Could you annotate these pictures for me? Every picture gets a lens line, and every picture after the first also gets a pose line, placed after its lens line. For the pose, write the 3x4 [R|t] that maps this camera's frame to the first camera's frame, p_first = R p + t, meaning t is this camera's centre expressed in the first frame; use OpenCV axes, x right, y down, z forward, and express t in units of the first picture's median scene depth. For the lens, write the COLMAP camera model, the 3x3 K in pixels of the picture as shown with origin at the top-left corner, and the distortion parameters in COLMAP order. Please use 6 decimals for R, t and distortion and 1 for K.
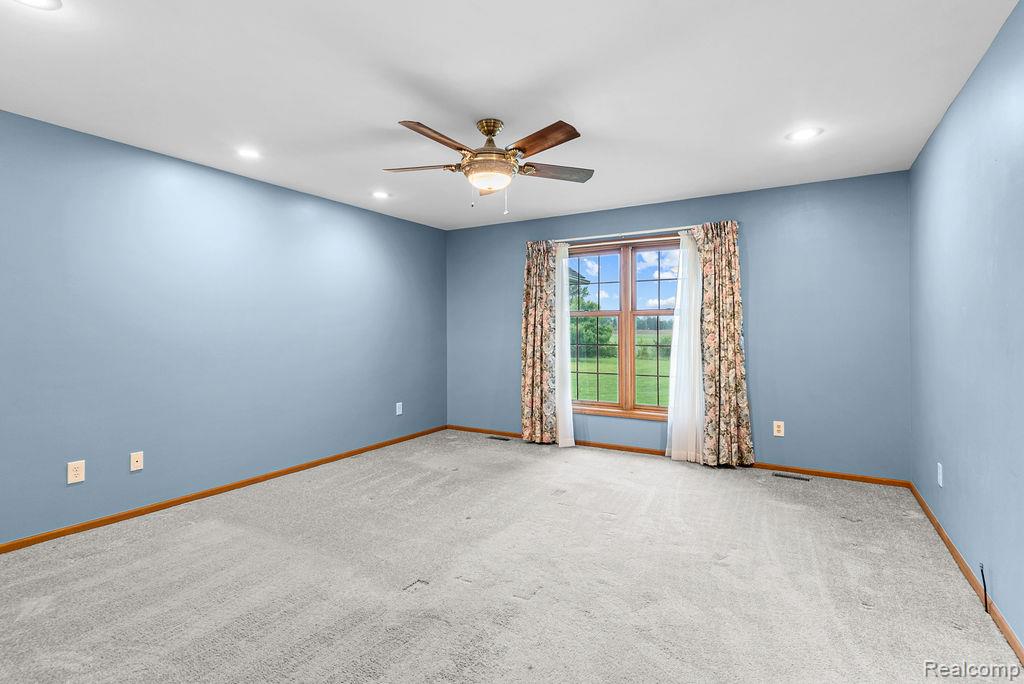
lens RADIAL K [[488.0, 0, 517.9], [0, 488.0, 335.0], [0, 0, 1]] dist [0.000290, -0.002043]
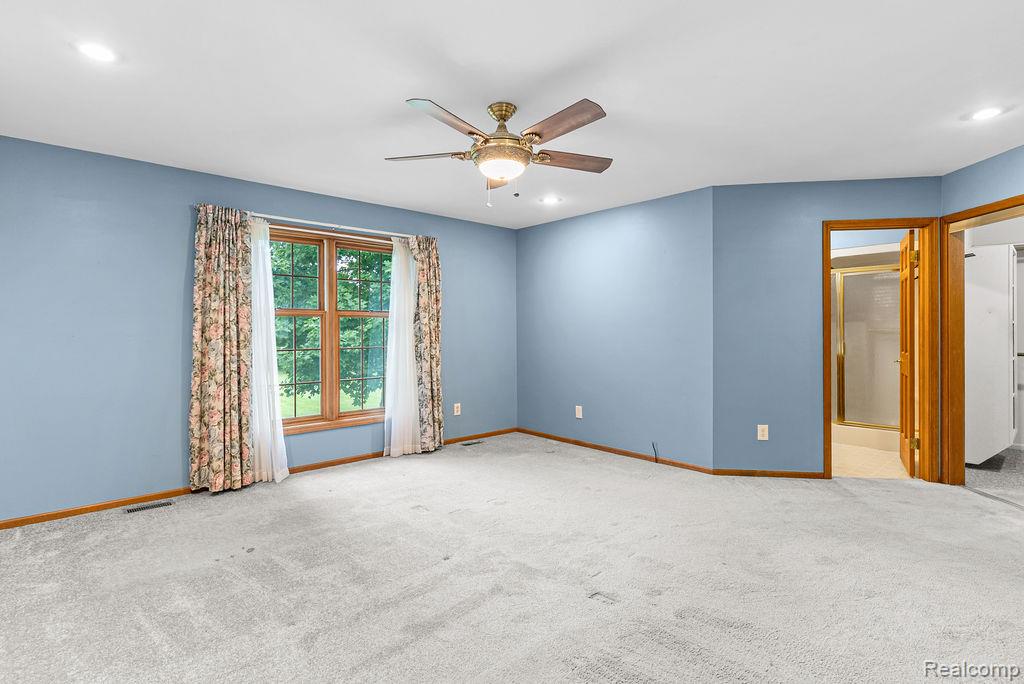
lens RADIAL K [[488.0, 0, 518.1], [0, 488.0, 338.0], [0, 0, 1]] dist [0.000290, -0.002043]
pose [[0.299318, -0.015680, 0.954025, -0.585849], [0.012516, 0.999843, 0.012506, -0.006560], [-0.954071, 0.008197, 0.299467, 0.435268]]
